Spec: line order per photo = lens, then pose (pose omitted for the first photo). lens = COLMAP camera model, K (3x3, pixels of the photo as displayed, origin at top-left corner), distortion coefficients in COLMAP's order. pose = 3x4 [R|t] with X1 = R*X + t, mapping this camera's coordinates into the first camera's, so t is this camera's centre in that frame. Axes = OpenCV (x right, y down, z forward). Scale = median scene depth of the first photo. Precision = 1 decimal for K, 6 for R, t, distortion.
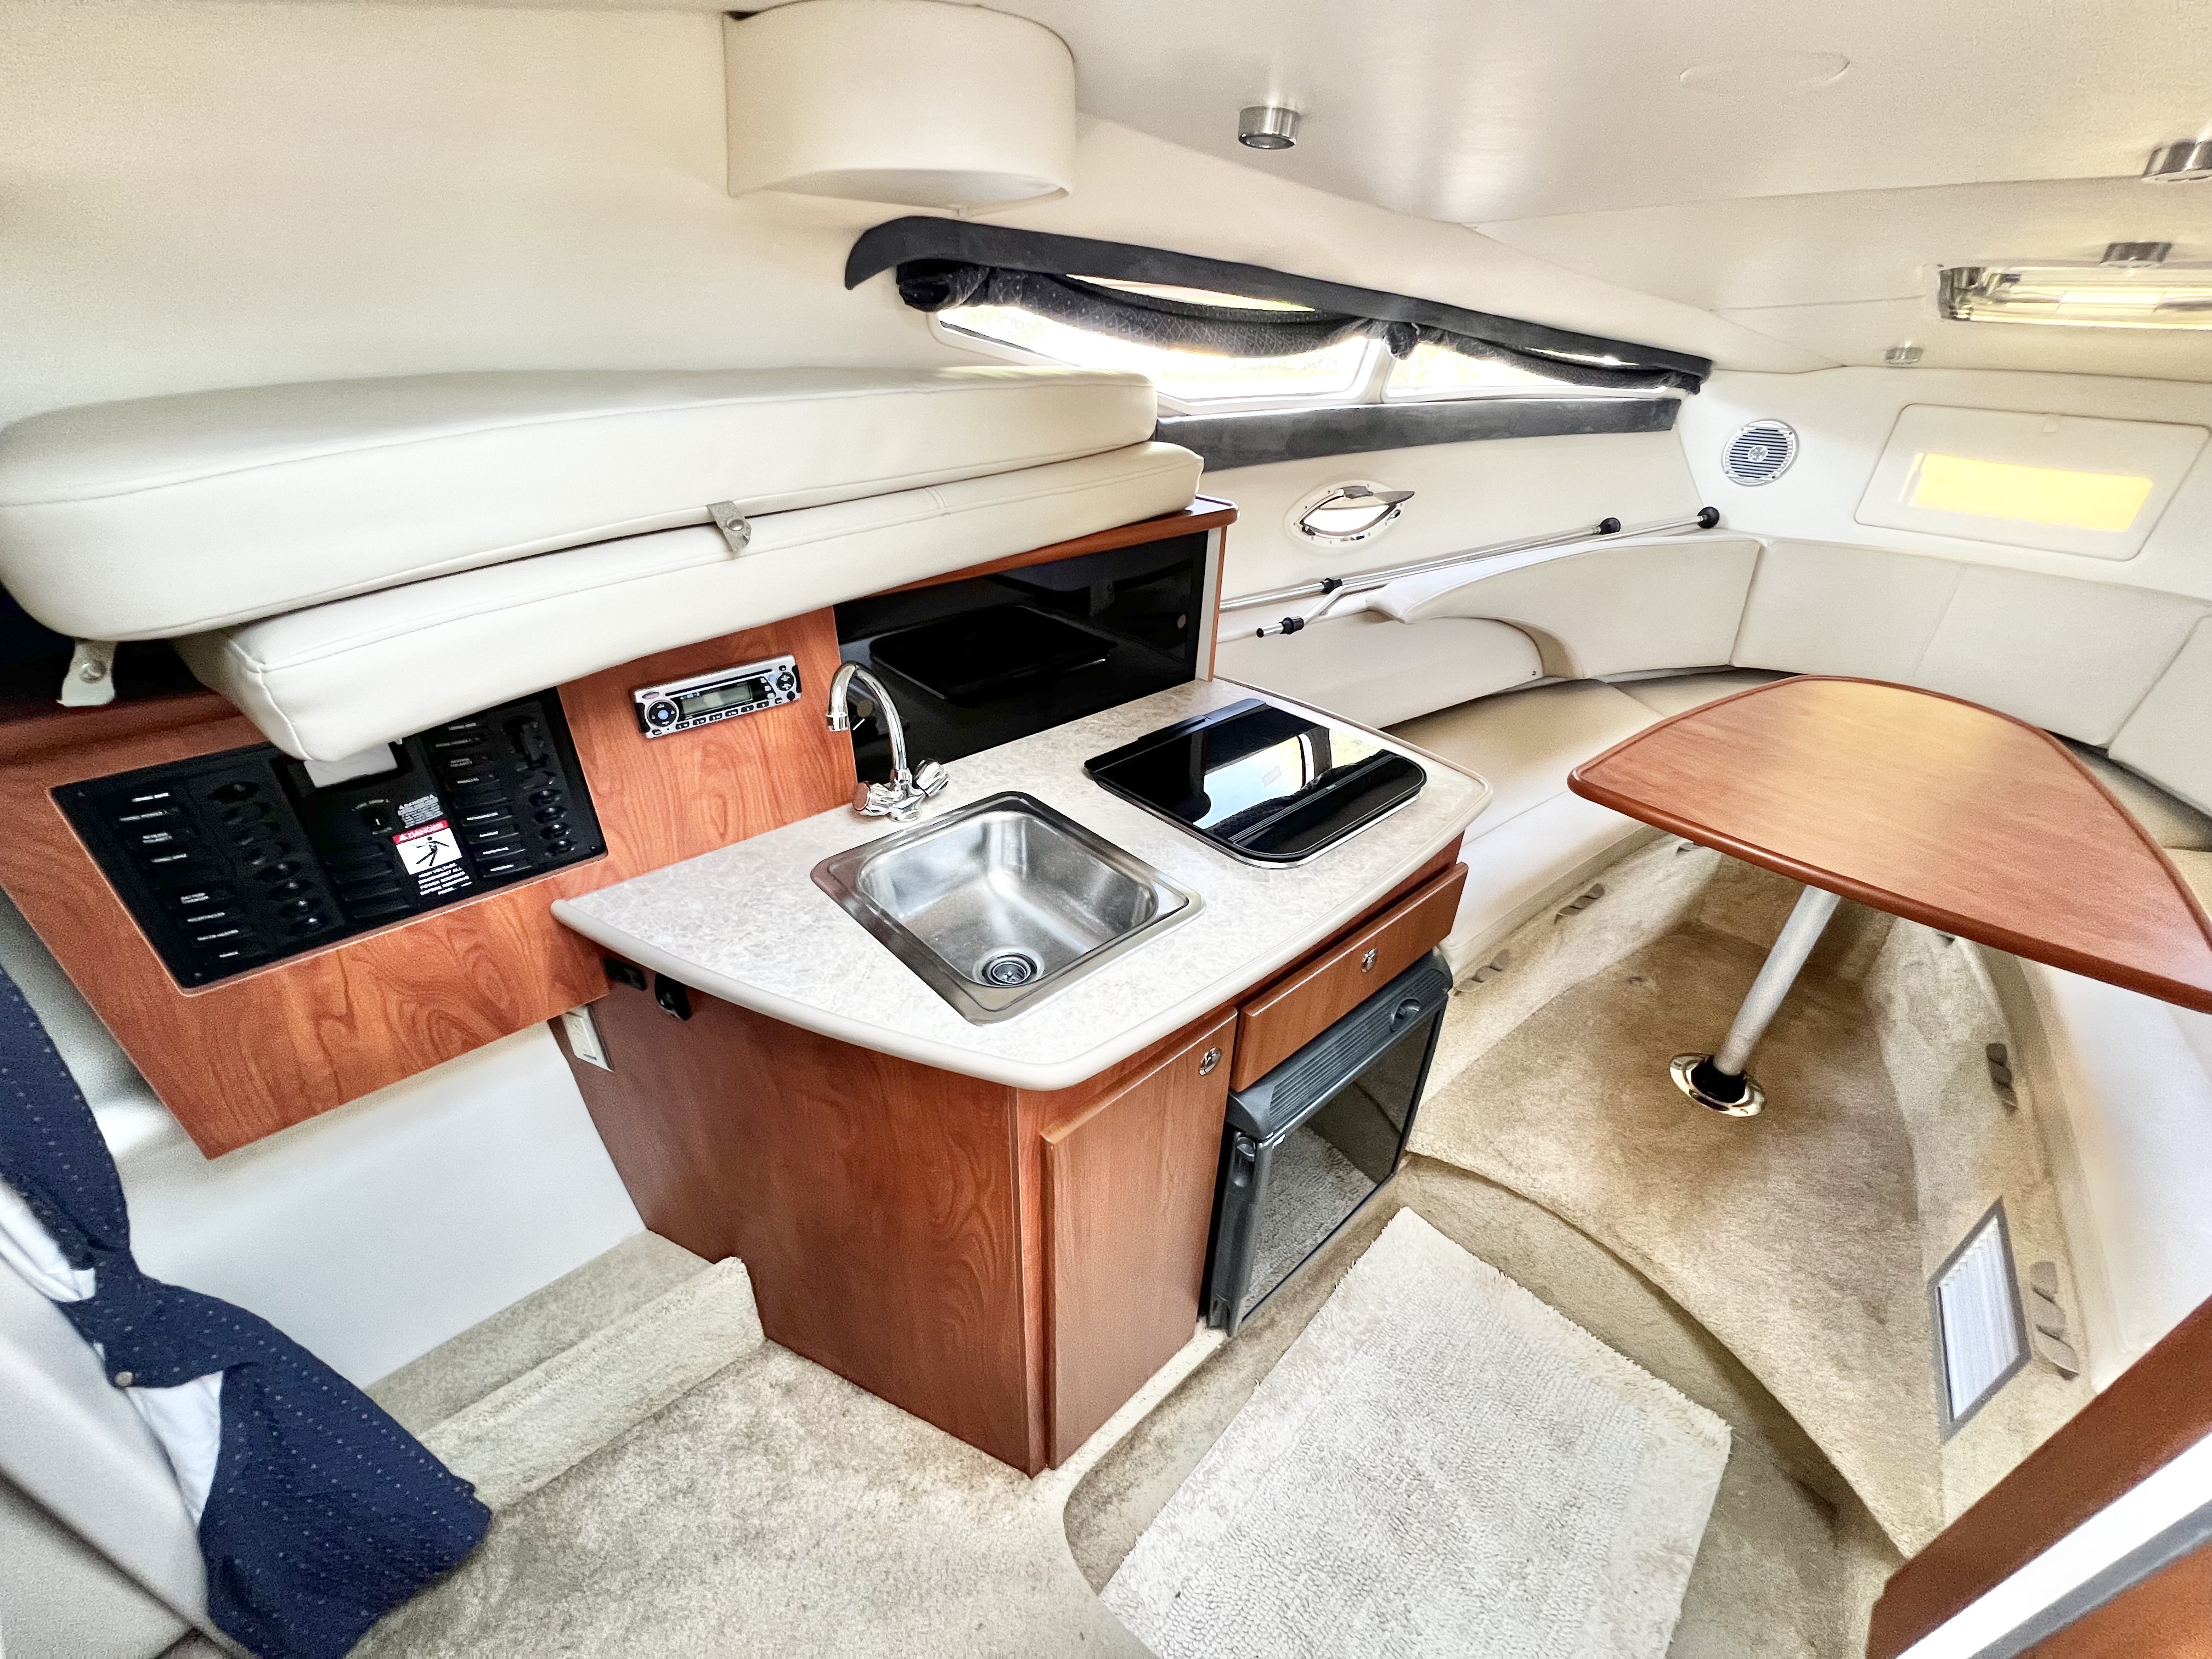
lens RADIAL K [[883.1, 0, 1097.2], [0, 883.1, 826.8], [0, 0, 1]] dist [-0.002925, 0.000462]
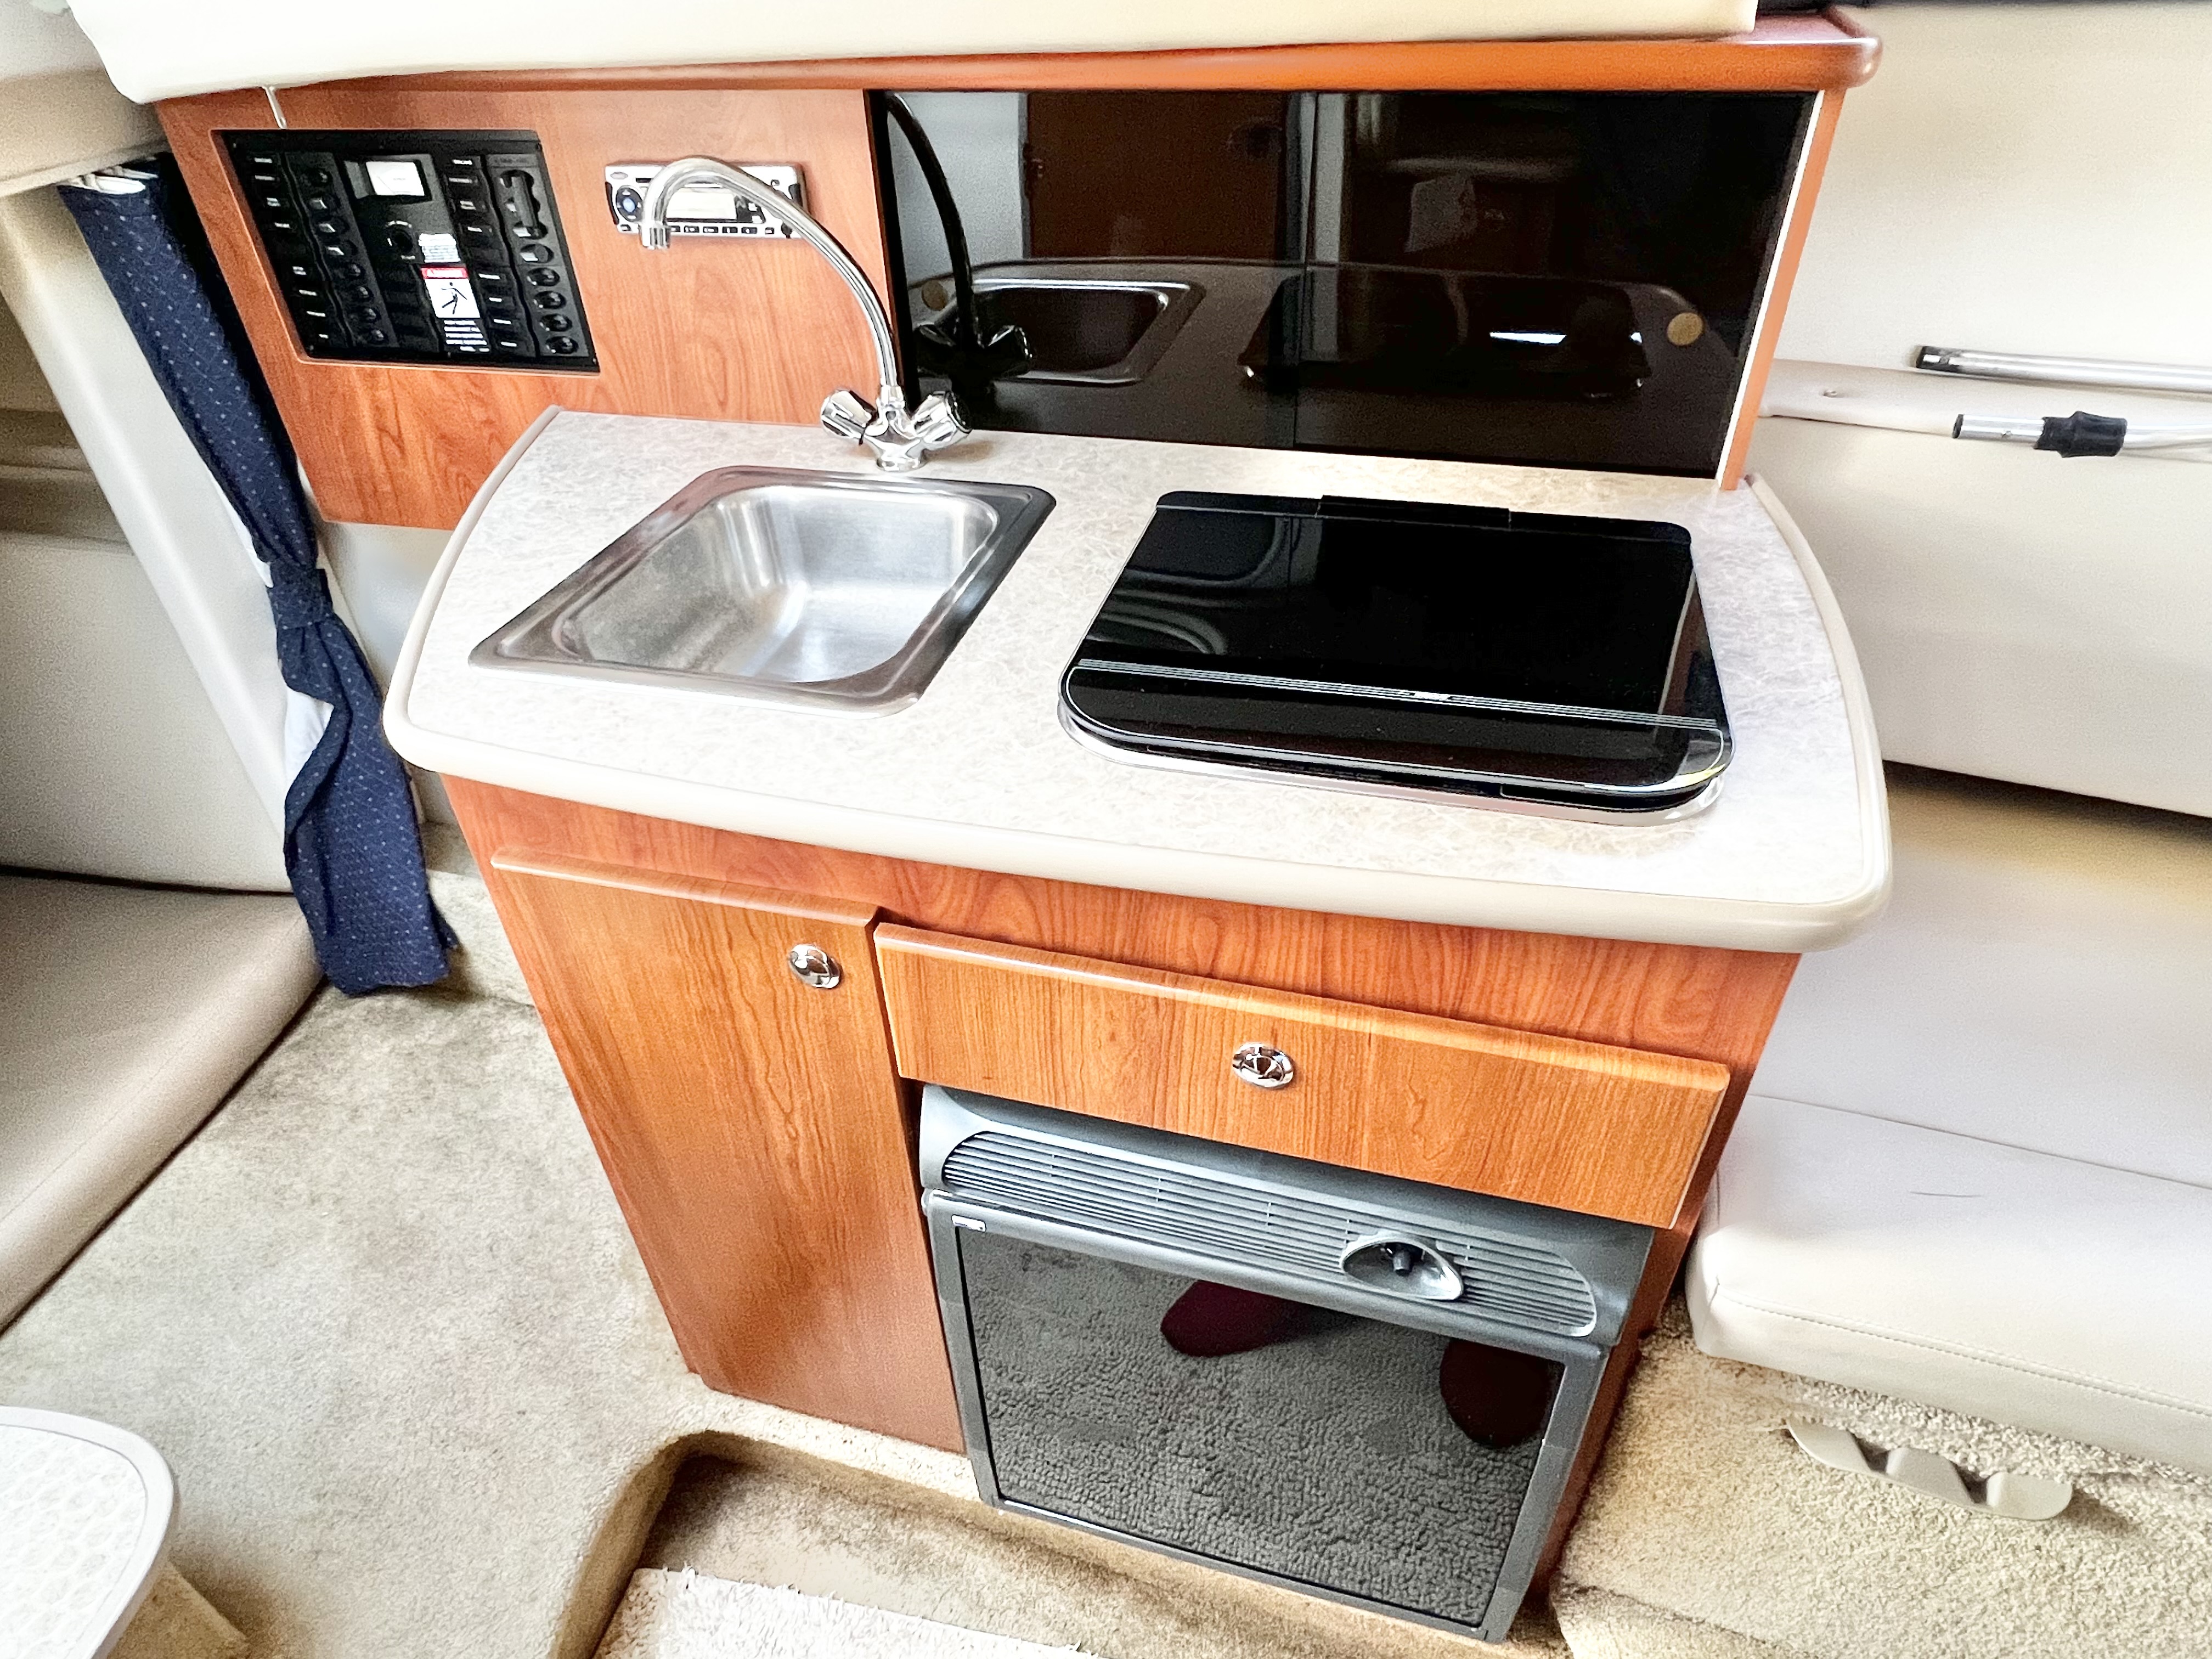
lens RADIAL K [[1290.5, 0, 1102.9], [0, 1290.5, 827.8], [0, 0, 1]] dist [0.000098, 0.000622]
pose [[0.548804, 0.469181, -0.691869, 0.497376], [-0.389148, 0.875885, 0.285289, -0.081437], [0.739850, 0.112672, 0.663270, 0.369268]]
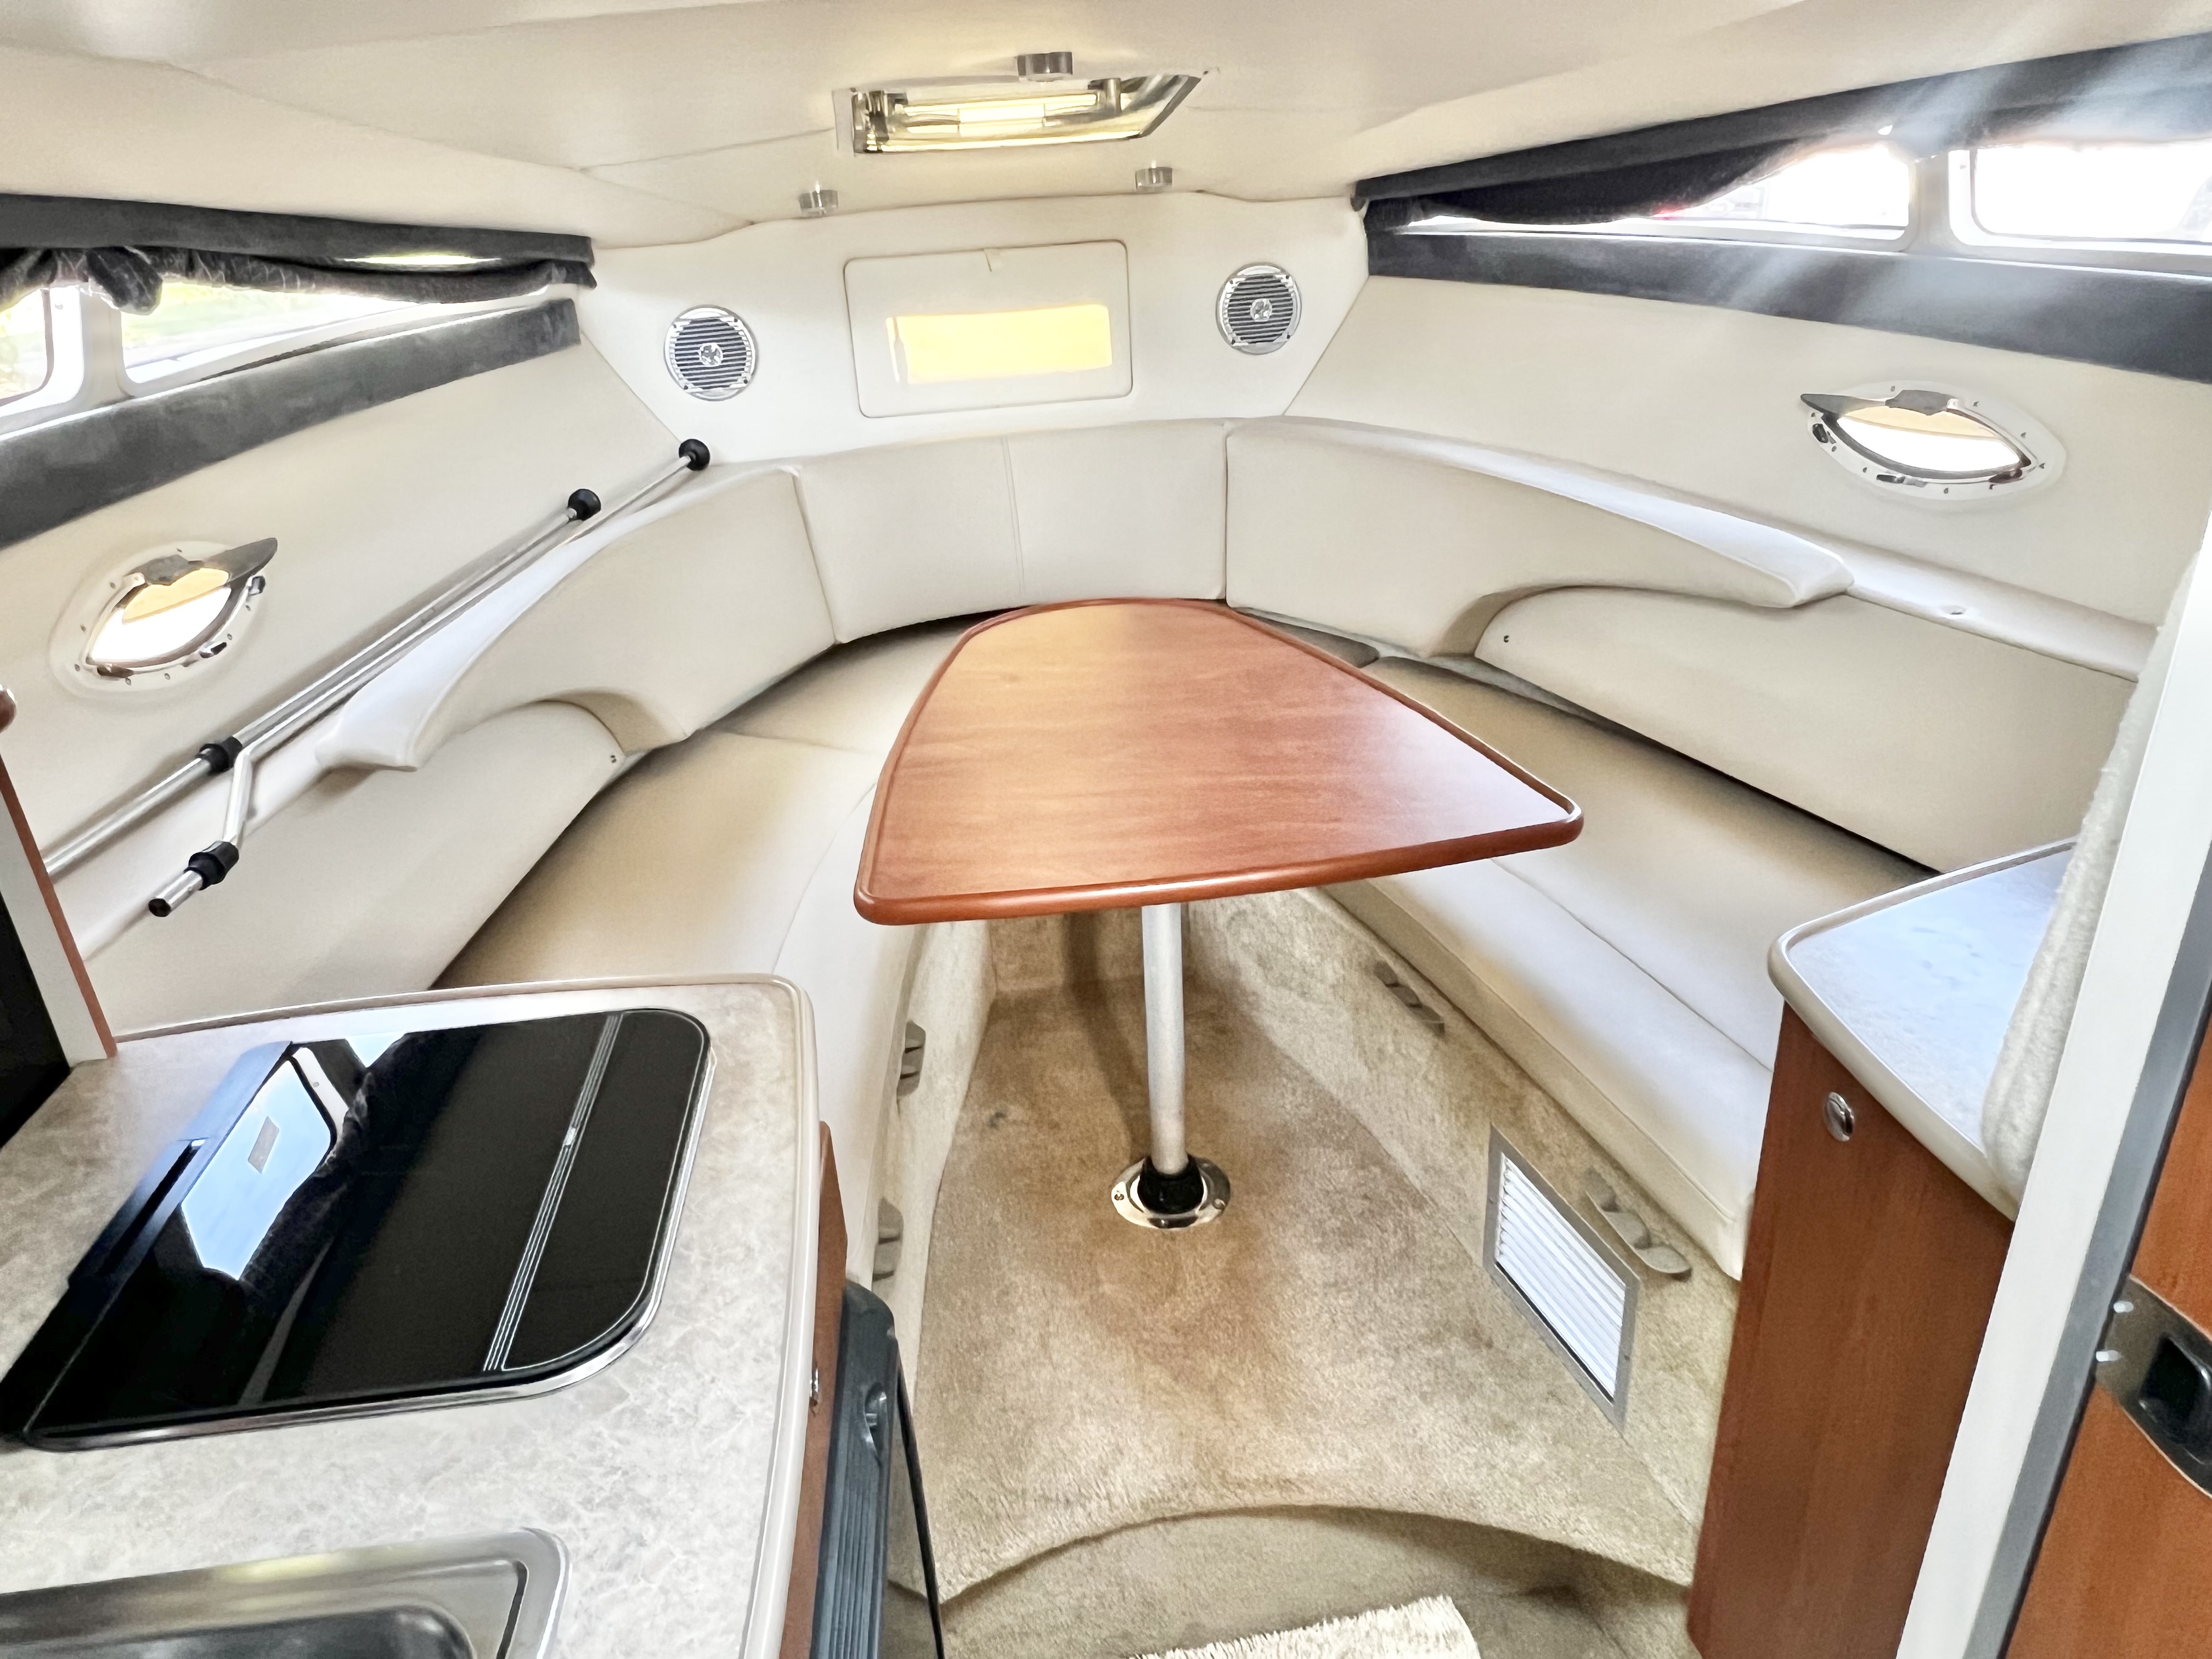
lens RADIAL K [[1516.7, 0, 1086.4], [0, 1516.7, 834.2], [0, 0, 1]] dist [0.001180, -0.004091]
pose [[0.593739, -0.393325, 0.701976, -0.069070], [0.474206, 0.875837, 0.089653, -0.100860], [-0.650079, 0.279650, 0.706536, 0.132025]]
